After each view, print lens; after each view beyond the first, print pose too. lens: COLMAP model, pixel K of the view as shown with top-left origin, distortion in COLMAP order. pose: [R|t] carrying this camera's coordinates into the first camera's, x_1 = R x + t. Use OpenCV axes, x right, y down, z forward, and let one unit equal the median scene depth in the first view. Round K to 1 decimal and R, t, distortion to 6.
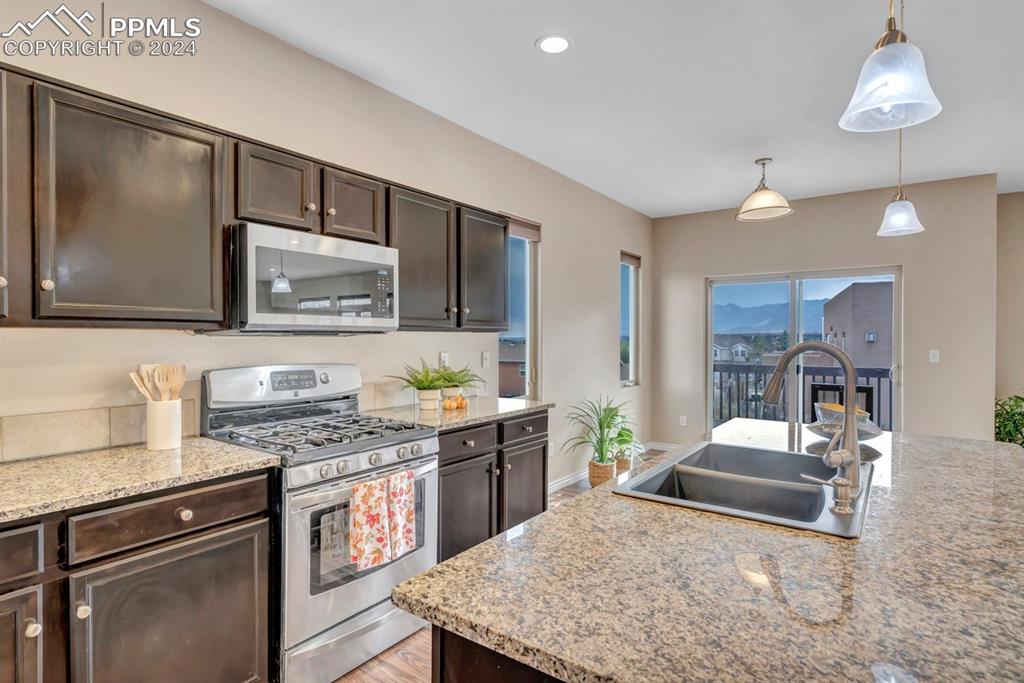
lens RADIAL K [[530.9, 0, 518.2], [0, 530.9, 339.8], [0, 0, 1]] dist [0.006021, -0.002047]
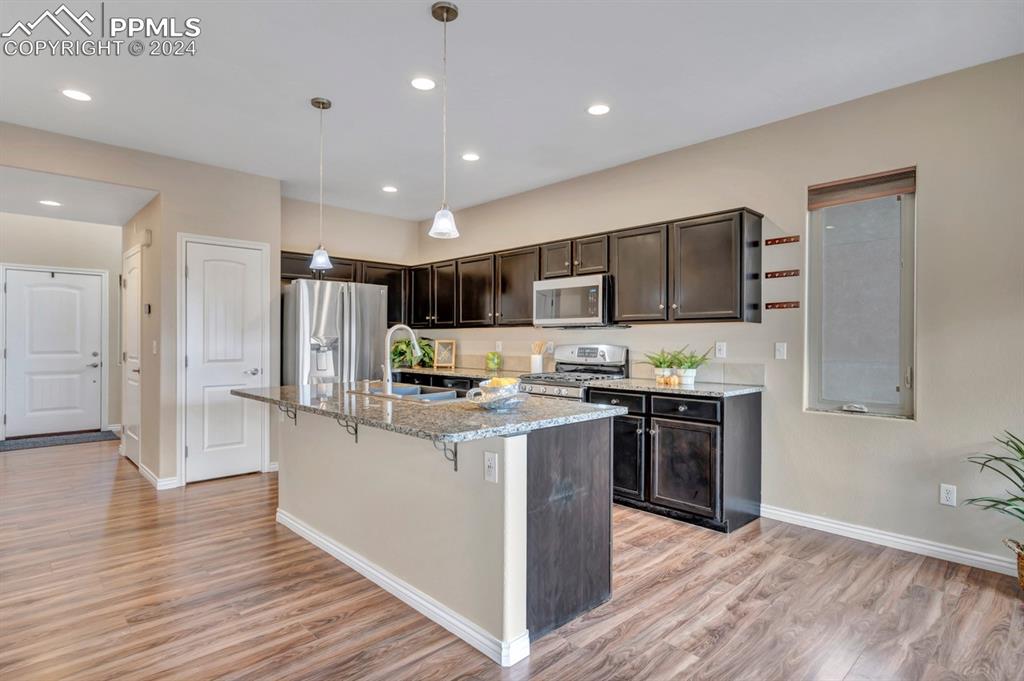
lens RADIAL K [[530.9, 0, 498.7], [0, 530.9, 342.4], [0, 0, 1]] dist [0.006021, -0.002047]
pose [[-0.195889, 0.000162, -0.980626, 1.393108], [-0.009874, 0.999949, 0.002137, 0.035863], [0.980576, 0.010101, -0.195877, 0.991928]]
